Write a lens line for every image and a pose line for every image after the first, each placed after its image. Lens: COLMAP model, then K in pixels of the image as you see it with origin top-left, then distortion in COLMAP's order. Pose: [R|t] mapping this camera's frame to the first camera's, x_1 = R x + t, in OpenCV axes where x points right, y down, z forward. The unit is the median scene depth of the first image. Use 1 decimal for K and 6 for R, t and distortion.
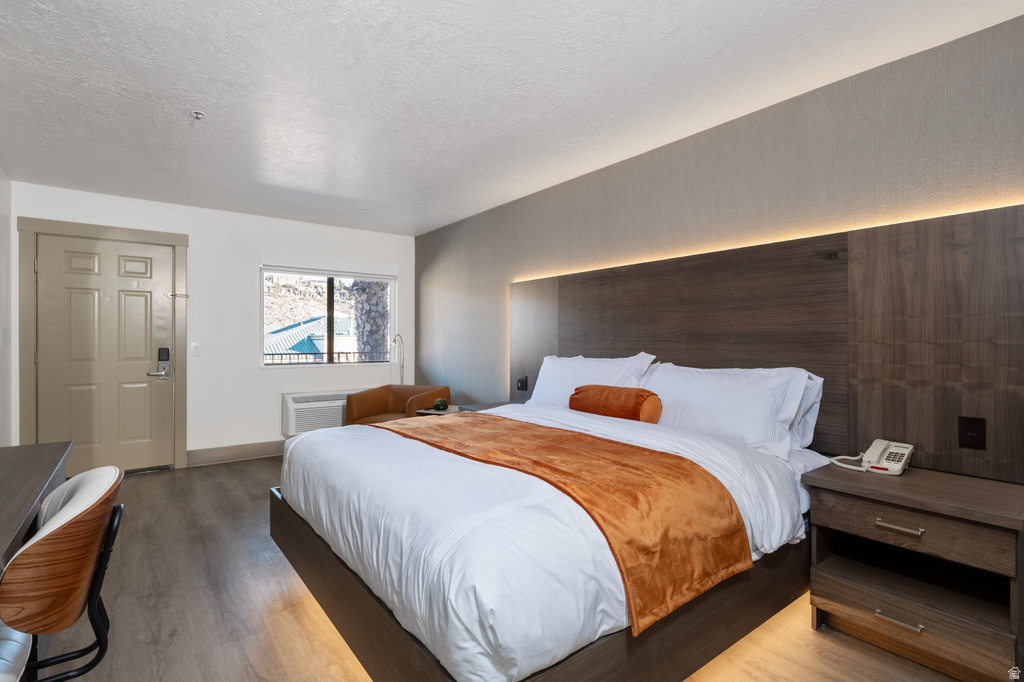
lens RADIAL K [[478.1, 0, 509.6], [0, 478.1, 337.3], [0, 0, 1]] dist [-0.000061, 0.000533]
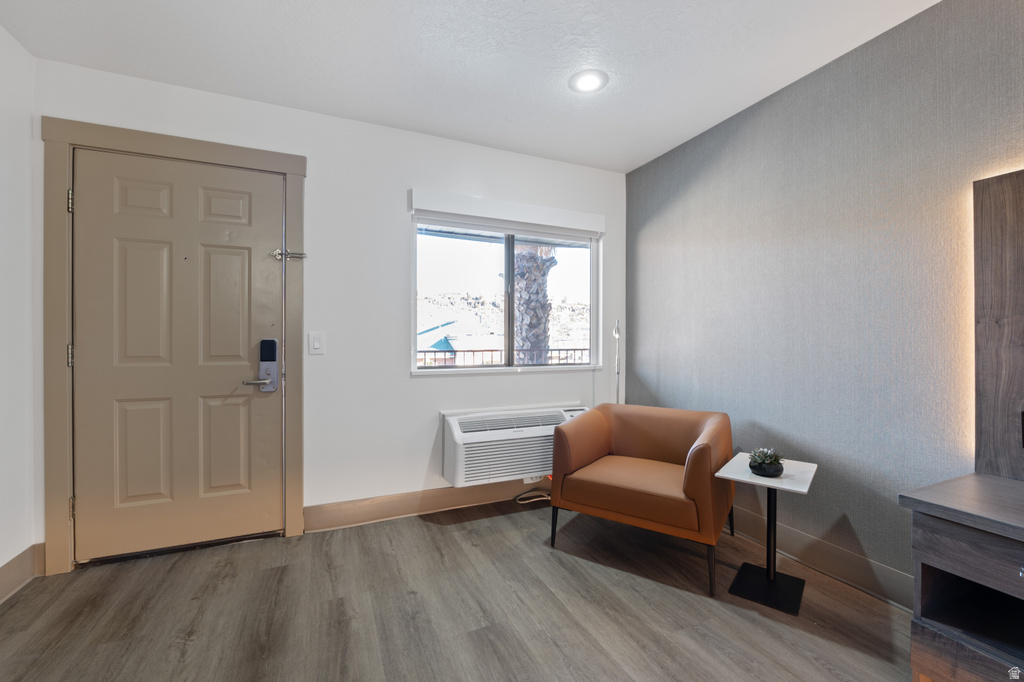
lens RADIAL K [[424.7, 0, 511.4], [0, 424.7, 332.7], [0, 0, 1]] dist [-0.009253, -0.000390]
pose [[0.970369, -0.004770, -0.241580, -0.144192], [0.002070, 0.999933, -0.011429, 0.009925], [0.241618, 0.010590, 0.970314, 0.272635]]
